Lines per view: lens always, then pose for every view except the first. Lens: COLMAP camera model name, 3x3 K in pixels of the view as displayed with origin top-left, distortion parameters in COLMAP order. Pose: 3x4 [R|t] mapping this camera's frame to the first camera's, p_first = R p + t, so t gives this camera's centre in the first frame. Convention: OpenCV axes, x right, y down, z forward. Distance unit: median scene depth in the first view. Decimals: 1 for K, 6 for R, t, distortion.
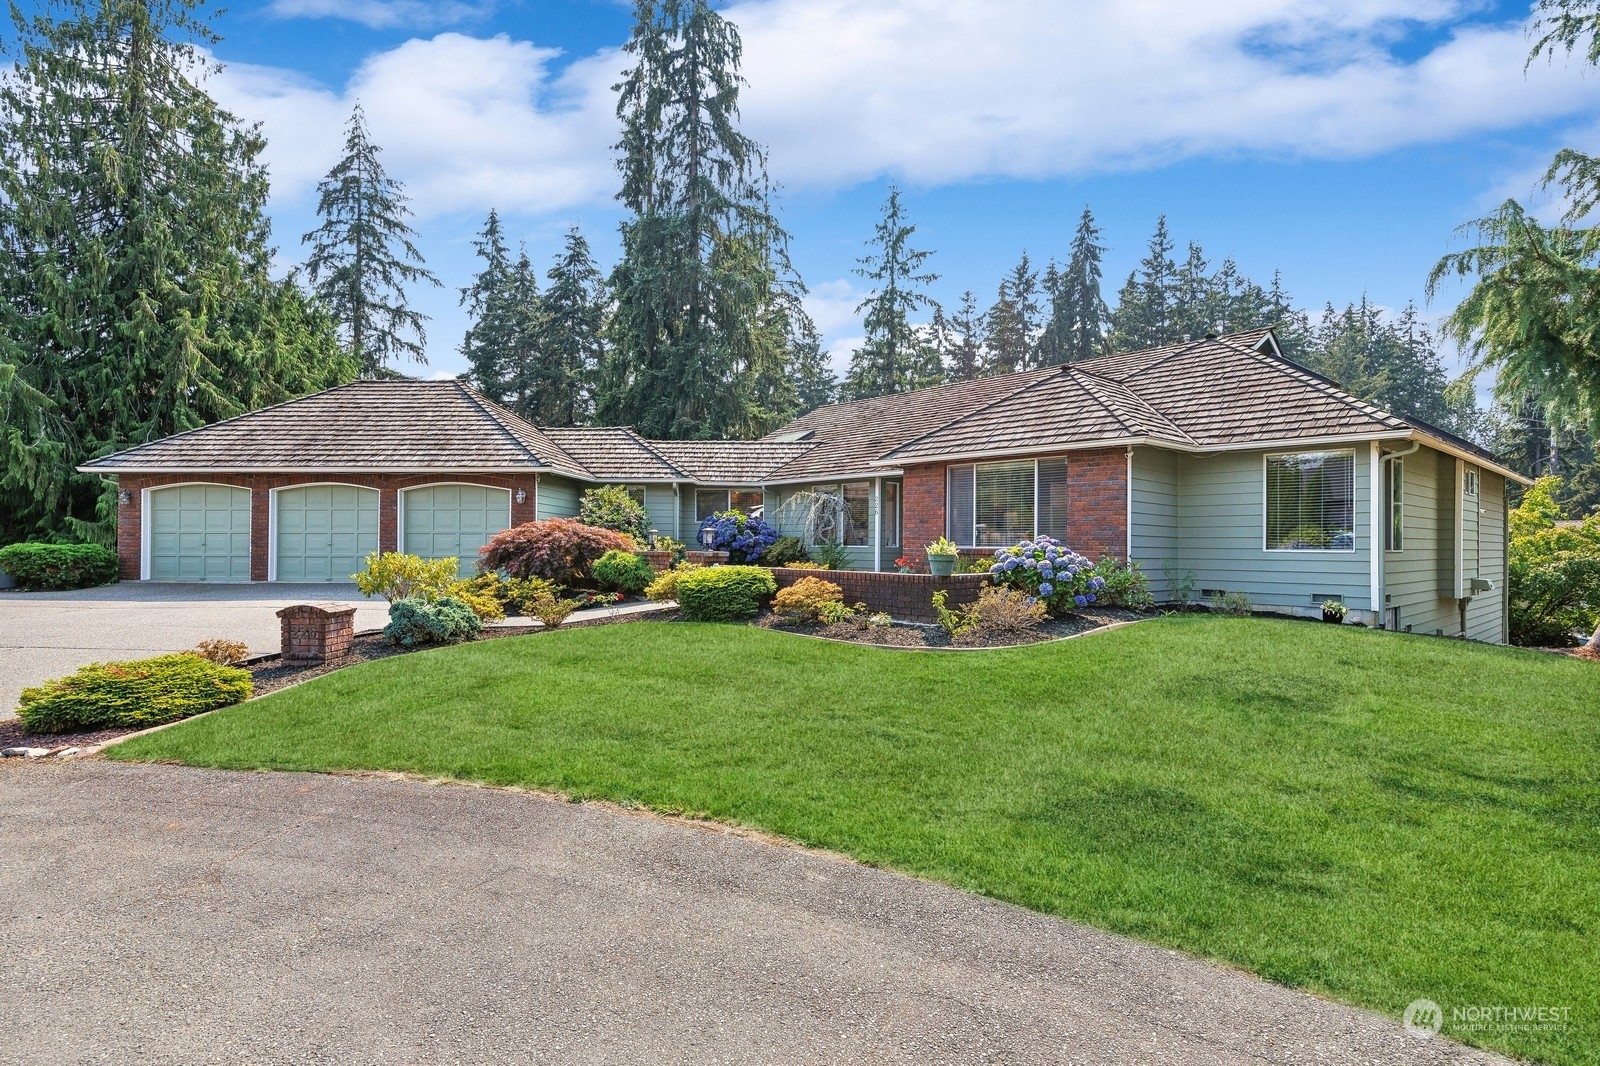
lens RADIAL K [[822.8, 0, 800.0], [0, 822.8, 533.0], [0, 0, 1]] dist [-0.008854, -0.000174]
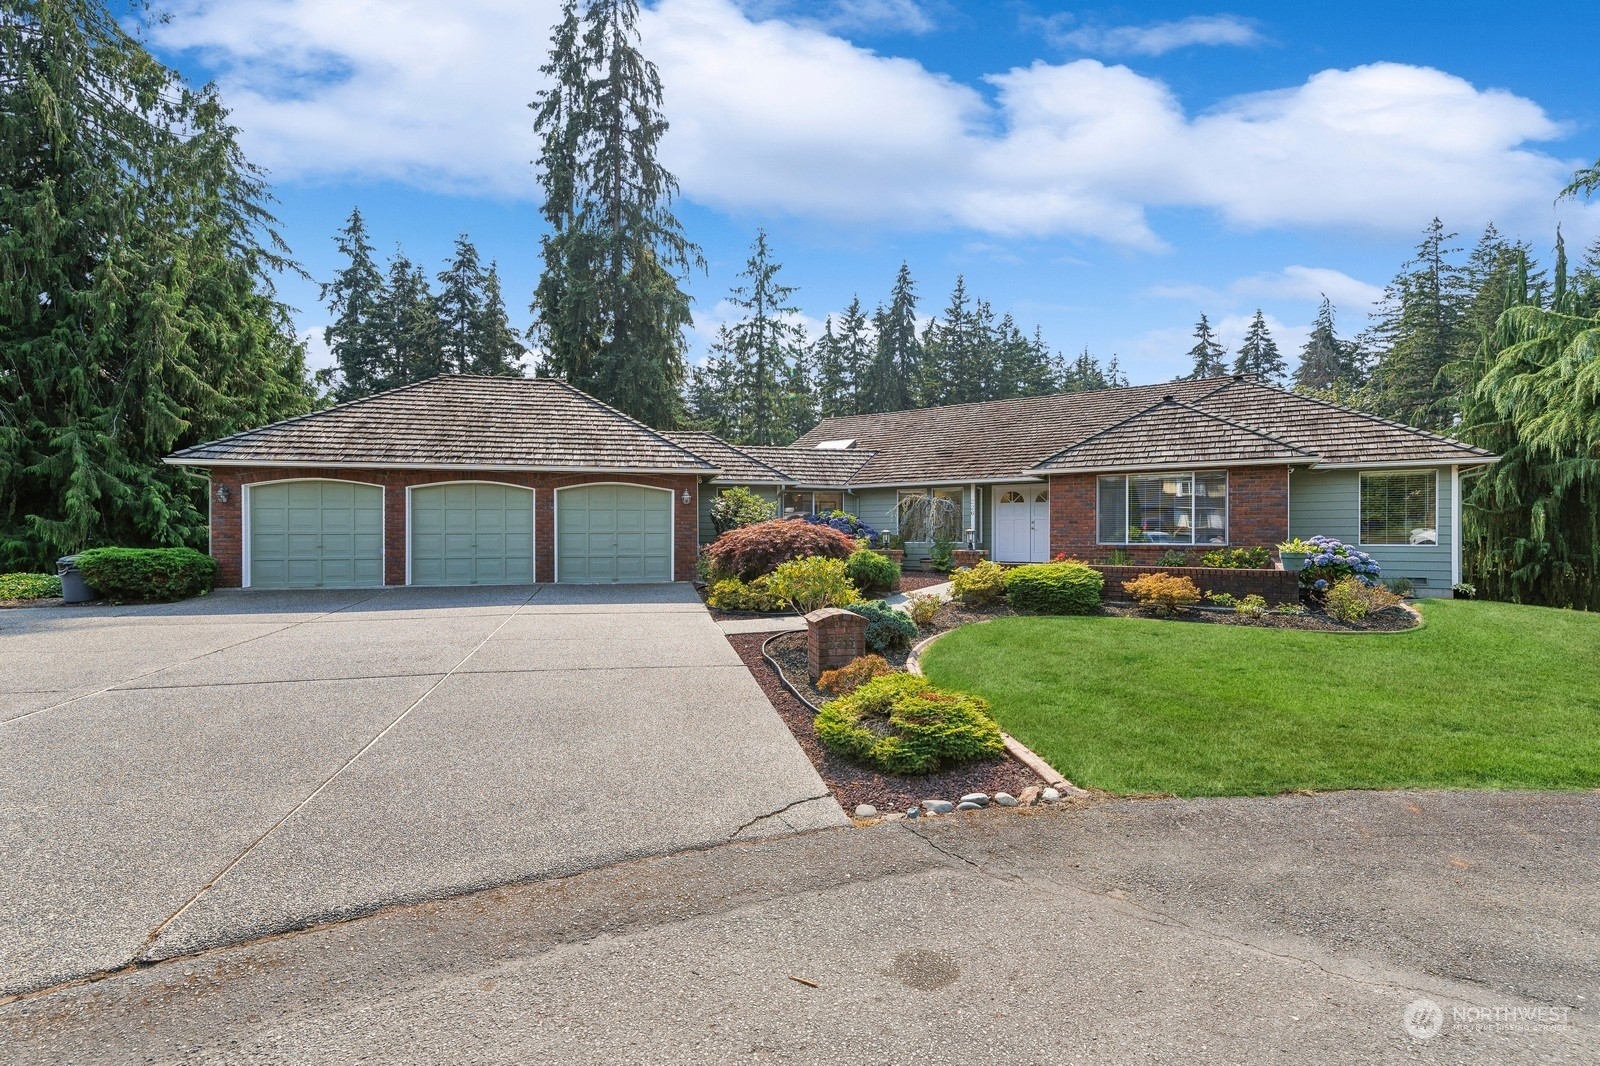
lens RADIAL K [[707.6, 0, 800.0], [0, 707.6, 533.0], [0, 0, 1]] dist [-0.008691, -0.000162]
pose [[0.963198, -0.004263, 0.268759, -0.142658], [0.002117, 0.999964, 0.008272, -0.002183], [-0.268784, -0.007398, 0.963172, 0.035121]]
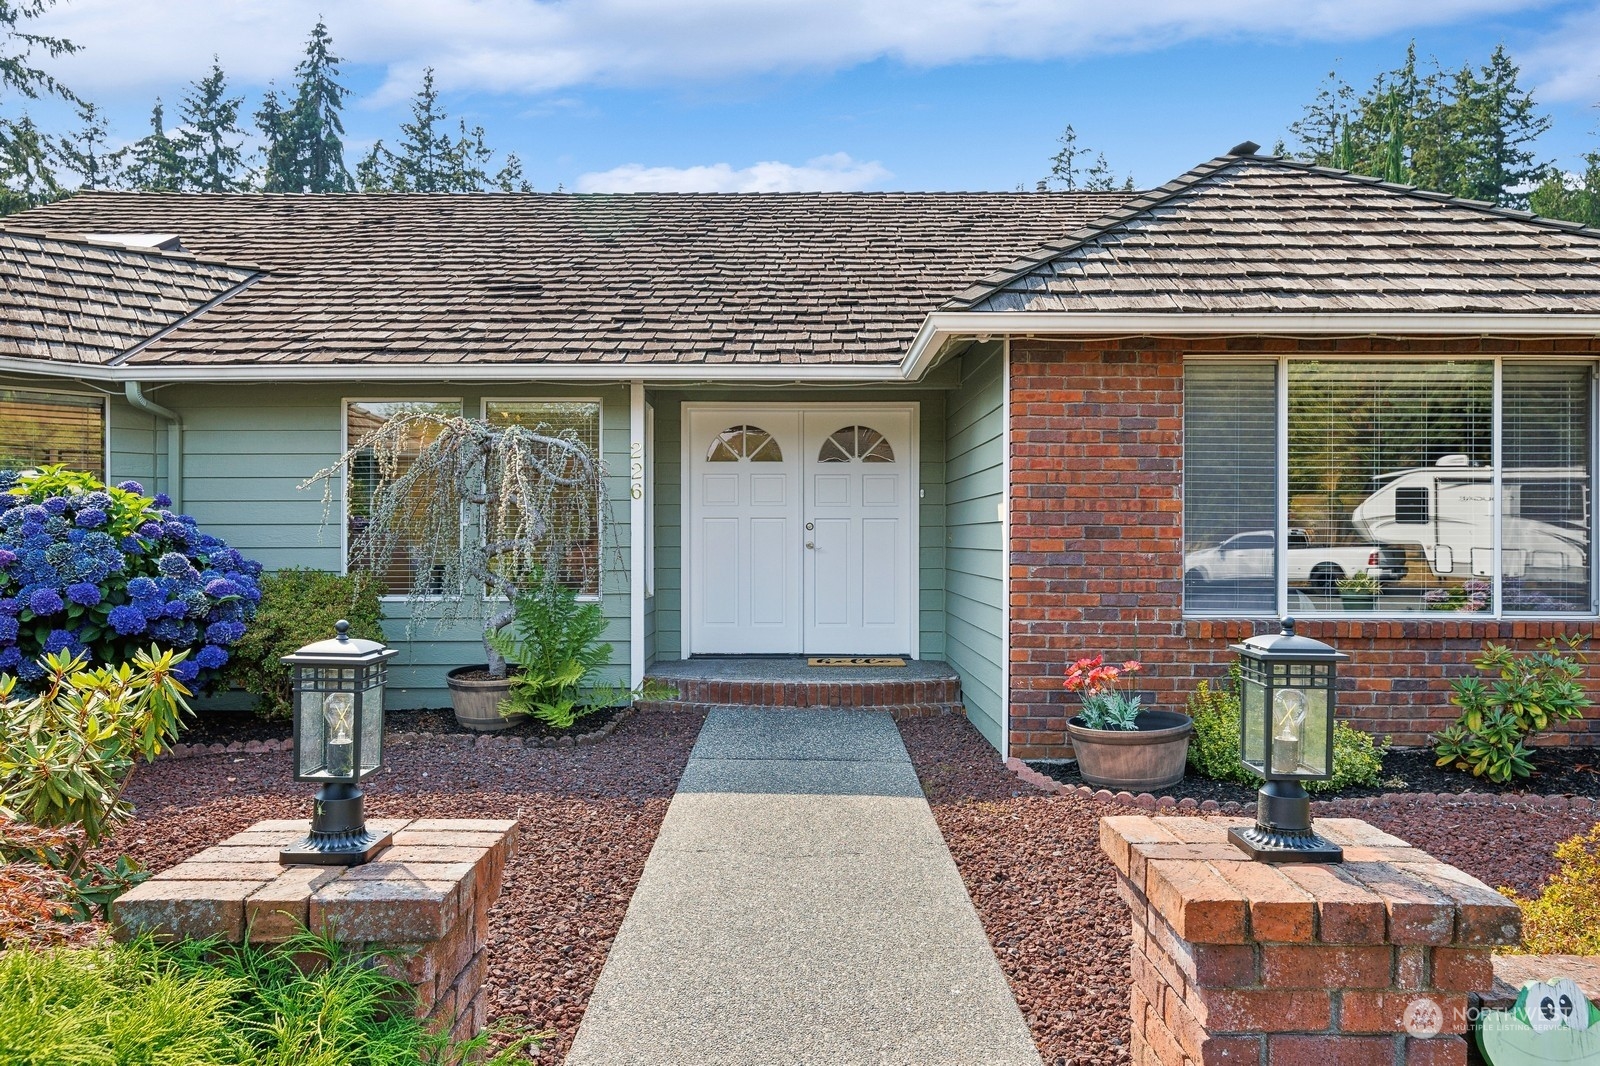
lens RADIAL K [[1089.1, 0, 794.3], [0, 1089.1, 553.1], [0, 0, 1]] dist [-0.004757, -0.003582]
pose [[0.673365, -0.016324, 0.739130, -0.063254], [-0.006308, 0.999593, 0.027823, -0.004790], [-0.739283, -0.023397, 0.672988, 0.230757]]
